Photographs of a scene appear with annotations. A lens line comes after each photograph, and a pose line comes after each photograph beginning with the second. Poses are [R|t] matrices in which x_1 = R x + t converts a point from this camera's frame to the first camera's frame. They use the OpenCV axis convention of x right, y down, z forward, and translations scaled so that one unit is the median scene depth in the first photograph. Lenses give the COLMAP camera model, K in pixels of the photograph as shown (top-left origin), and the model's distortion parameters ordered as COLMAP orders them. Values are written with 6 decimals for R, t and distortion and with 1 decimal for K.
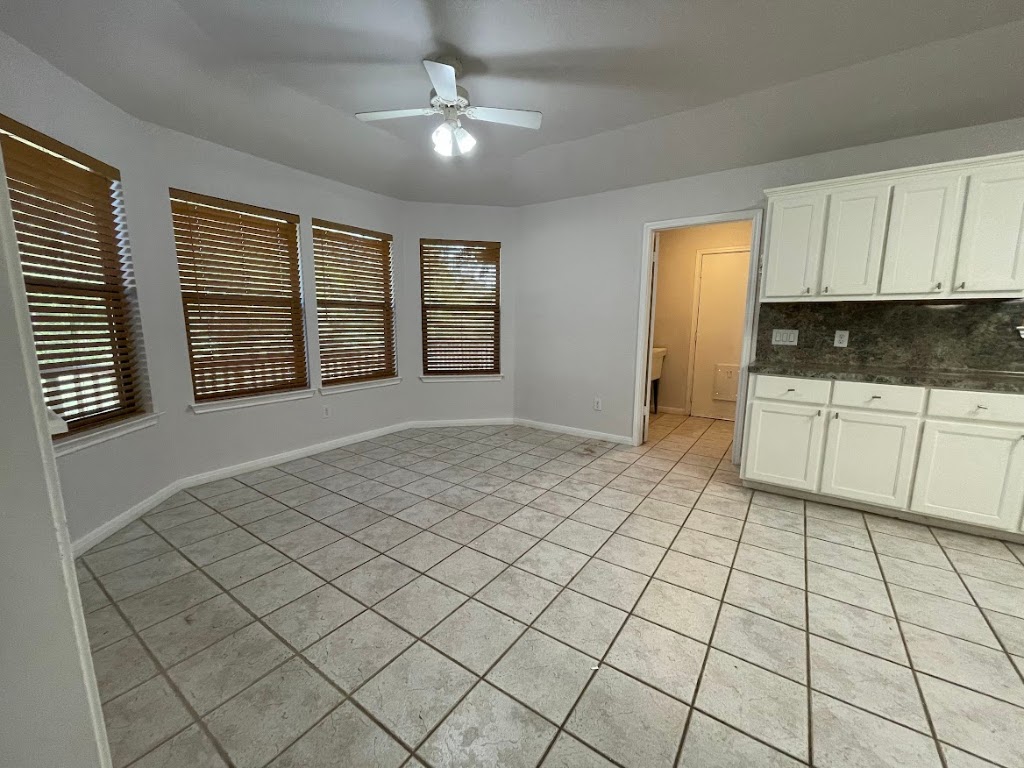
lens RADIAL K [[413.6, 0, 512.7], [0, 413.6, 386.6], [0, 0, 1]] dist [0.001065, 0.000203]
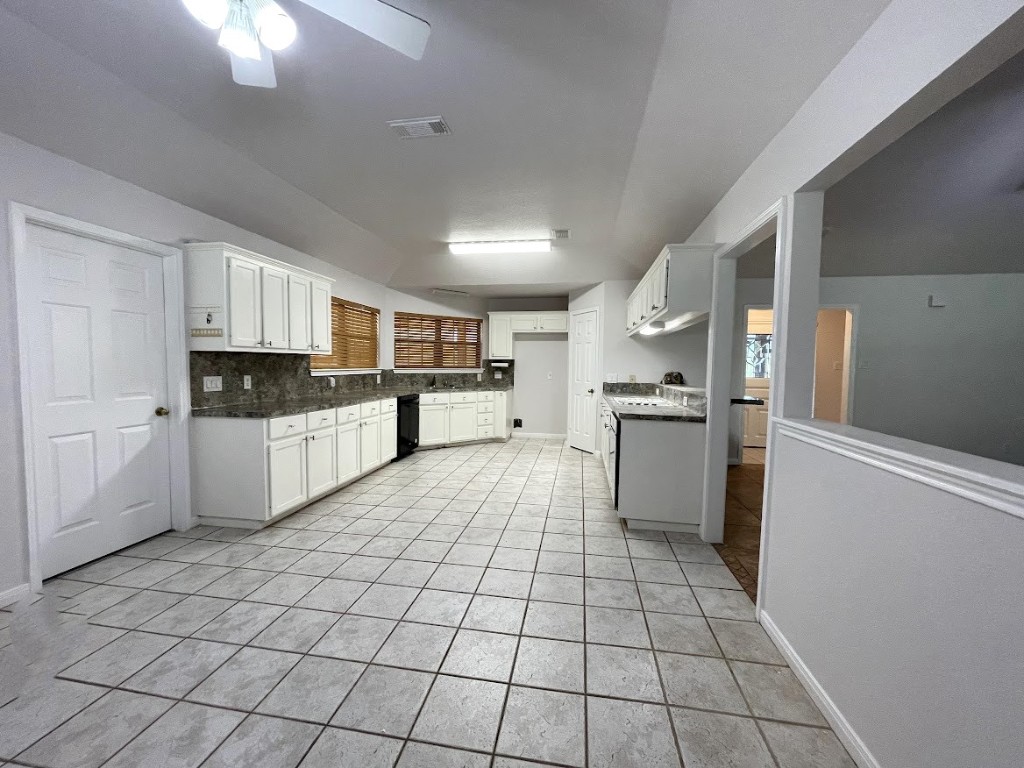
lens RADIAL K [[413.6, 0, 511.6], [0, 413.6, 385.6], [0, 0, 1]] dist [0.001065, 0.000203]
pose [[-0.428055, -0.060954, 0.901695, -0.648060], [0.123820, 0.984359, 0.125322, -0.170573], [-0.895230, 0.165292, -0.413813, 0.860323]]
